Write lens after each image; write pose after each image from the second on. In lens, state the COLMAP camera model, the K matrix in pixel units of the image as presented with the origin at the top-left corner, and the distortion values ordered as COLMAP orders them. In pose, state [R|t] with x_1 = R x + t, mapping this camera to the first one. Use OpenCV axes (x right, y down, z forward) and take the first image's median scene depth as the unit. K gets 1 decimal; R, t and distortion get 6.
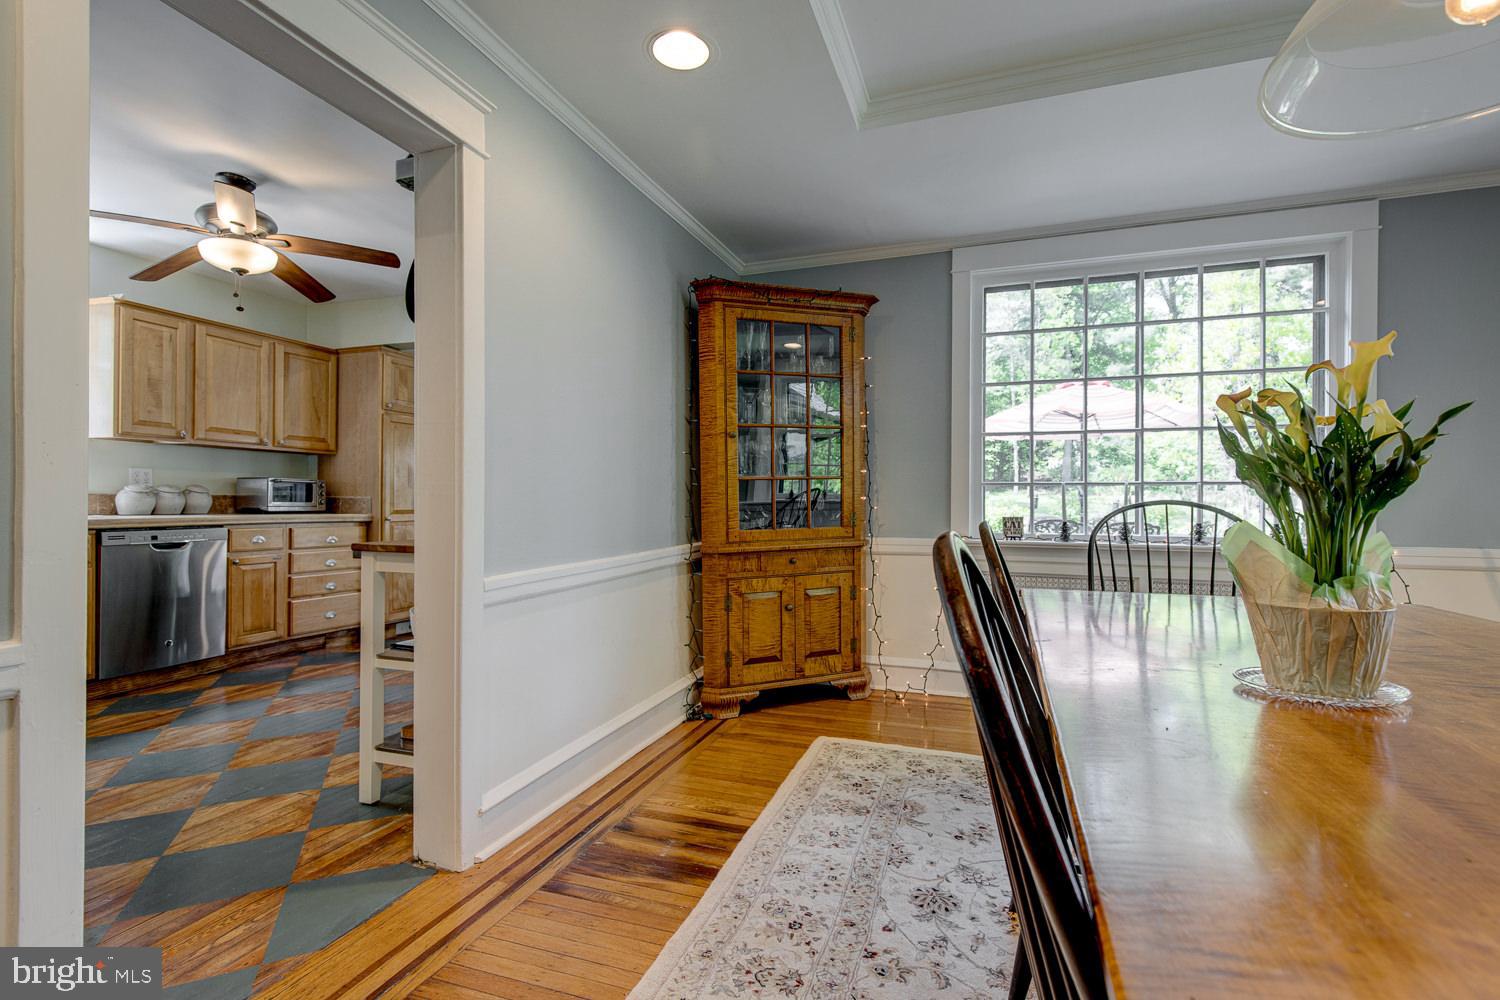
lens RADIAL K [[718.2, 0, 756.4], [0, 718.2, 501.9], [0, 0, 1]] dist [0.004815, -0.000011]
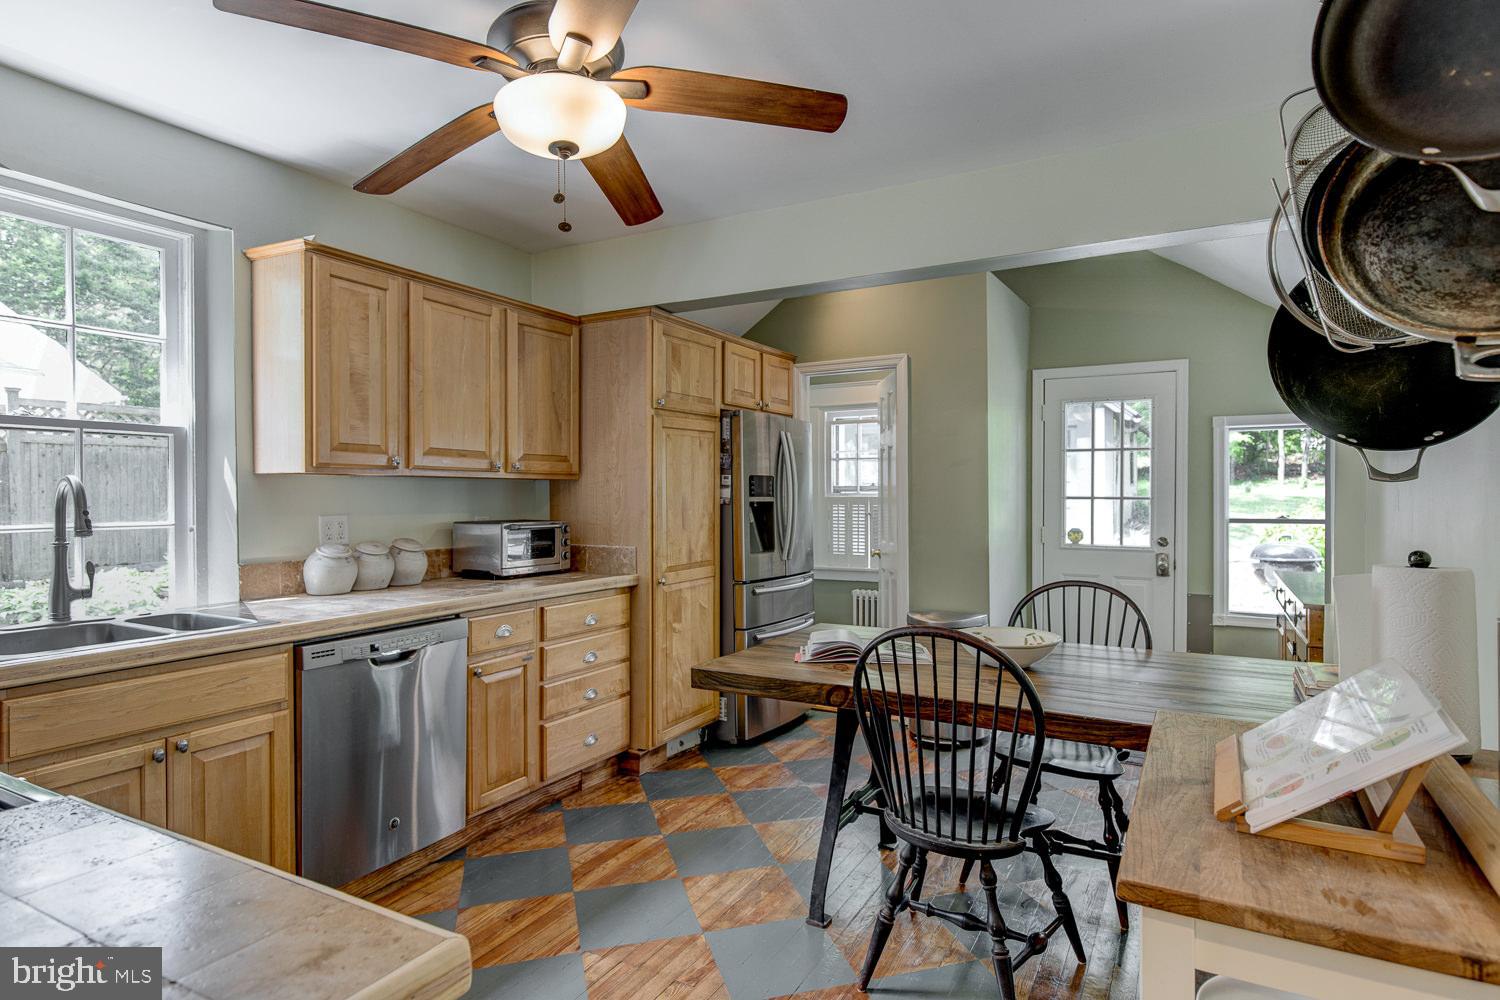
lens RADIAL K [[854.8, 0, 744.2], [0, 854.8, 502.4], [0, 0, 1]] dist [-0.003773, 0.000251]
pose [[0.983085, -0.006131, -0.183045, -0.332378], [0.007712, 0.999939, 0.007923, -0.056221], [0.182985, -0.009201, 0.983073, 0.302866]]
